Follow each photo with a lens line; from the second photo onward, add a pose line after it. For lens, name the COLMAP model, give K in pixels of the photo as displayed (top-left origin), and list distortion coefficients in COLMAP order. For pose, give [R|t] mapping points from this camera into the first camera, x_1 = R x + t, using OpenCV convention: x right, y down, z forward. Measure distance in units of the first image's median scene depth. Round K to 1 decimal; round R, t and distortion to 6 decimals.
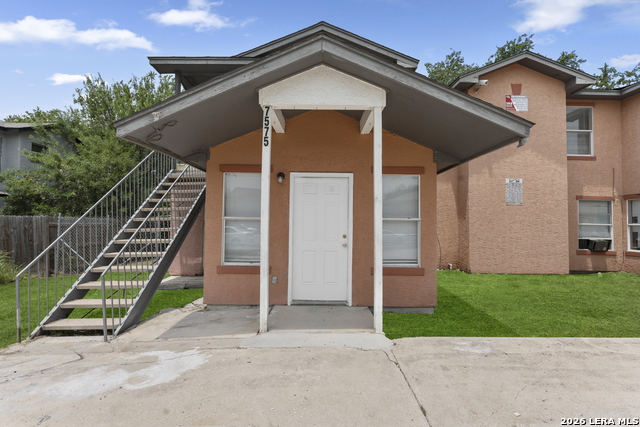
lens RADIAL K [[303.6, 0, 303.3], [0, 303.6, 213.6], [0, 0, 1]] dist [-0.016211, -0.000090]
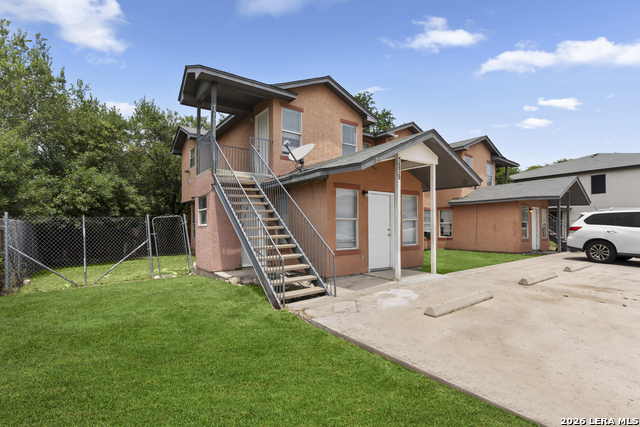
lens RADIAL K [[309.3, 0, 320.0], [0, 309.3, 213.5], [0, 0, 1]] dist [-0.000322, 0.000020]
pose [[0.813313, 0.014466, 0.581646, -1.199962], [-0.011519, 0.999895, -0.008760, 0.005907], [-0.581712, 0.000425, 0.813395, -0.190507]]
